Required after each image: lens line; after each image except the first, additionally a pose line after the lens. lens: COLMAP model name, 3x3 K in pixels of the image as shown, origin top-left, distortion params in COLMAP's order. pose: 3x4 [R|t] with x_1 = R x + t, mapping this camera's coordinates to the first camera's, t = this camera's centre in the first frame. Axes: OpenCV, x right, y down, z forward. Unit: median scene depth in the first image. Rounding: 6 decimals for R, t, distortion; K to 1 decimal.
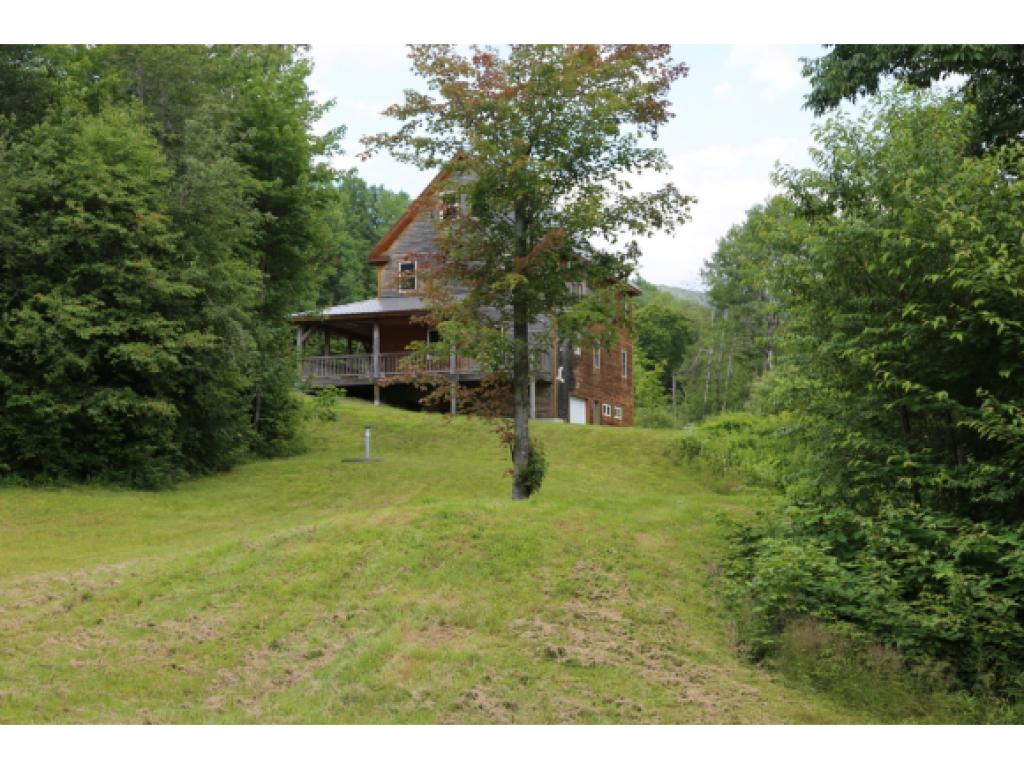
lens RADIAL K [[1454.8, 0, 512.0], [0, 1454.8, 384.5], [0, 0, 1]] dist [0.170446, -0.029555]
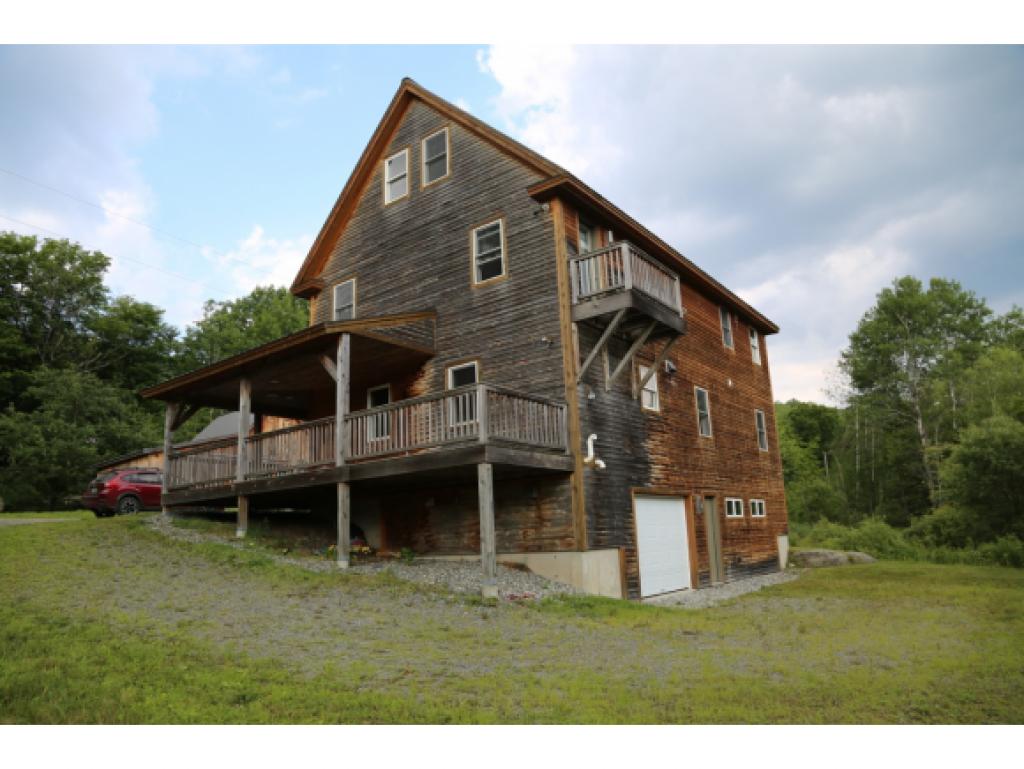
lens RADIAL K [[690.8, 0, 508.6], [0, 690.8, 380.7], [0, 0, 1]] dist [-0.130246, 0.076865]
pose [[0.947244, -0.106061, -0.302457, 0.144457], [0.064127, 0.987296, -0.145375, 0.001842], [0.314033, 0.118310, 0.942012, 1.522724]]
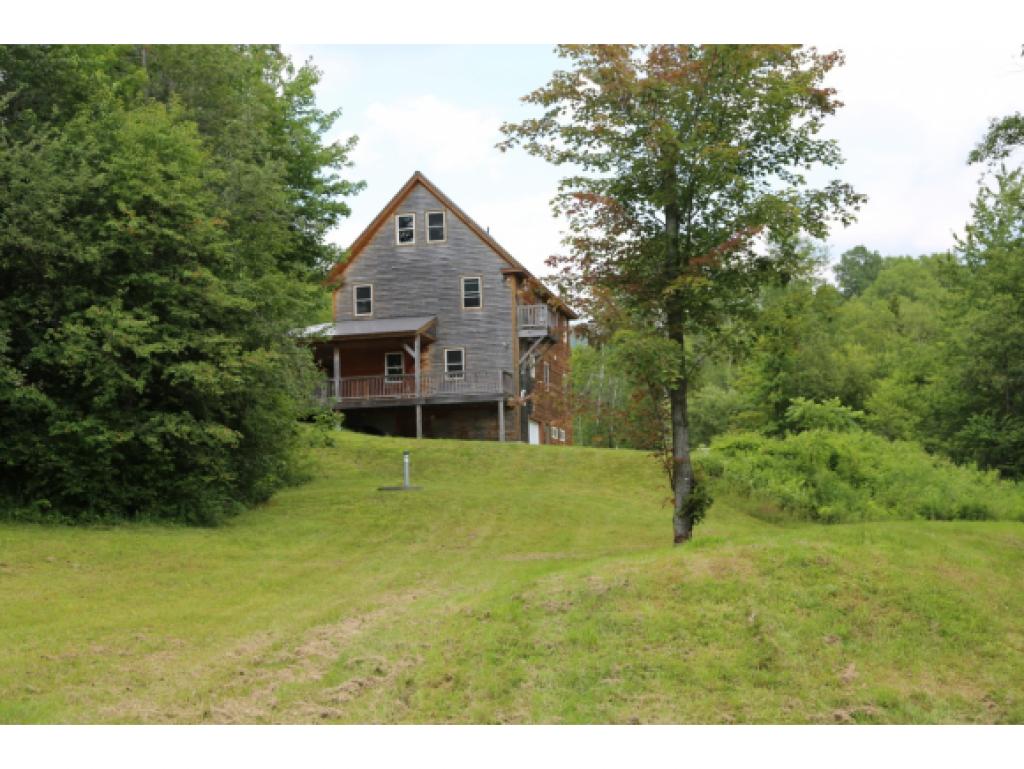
lens RADIAL K [[1347.6, 0, 512.0], [0, 1347.6, 384.5], [0, 0, 1]] dist [0.105165, 0.013744]
pose [[0.992907, -0.007312, 0.118668, -0.161345], [0.009558, 0.999786, -0.018363, 0.002428], [-0.118509, 0.019367, 0.992764, 0.158780]]
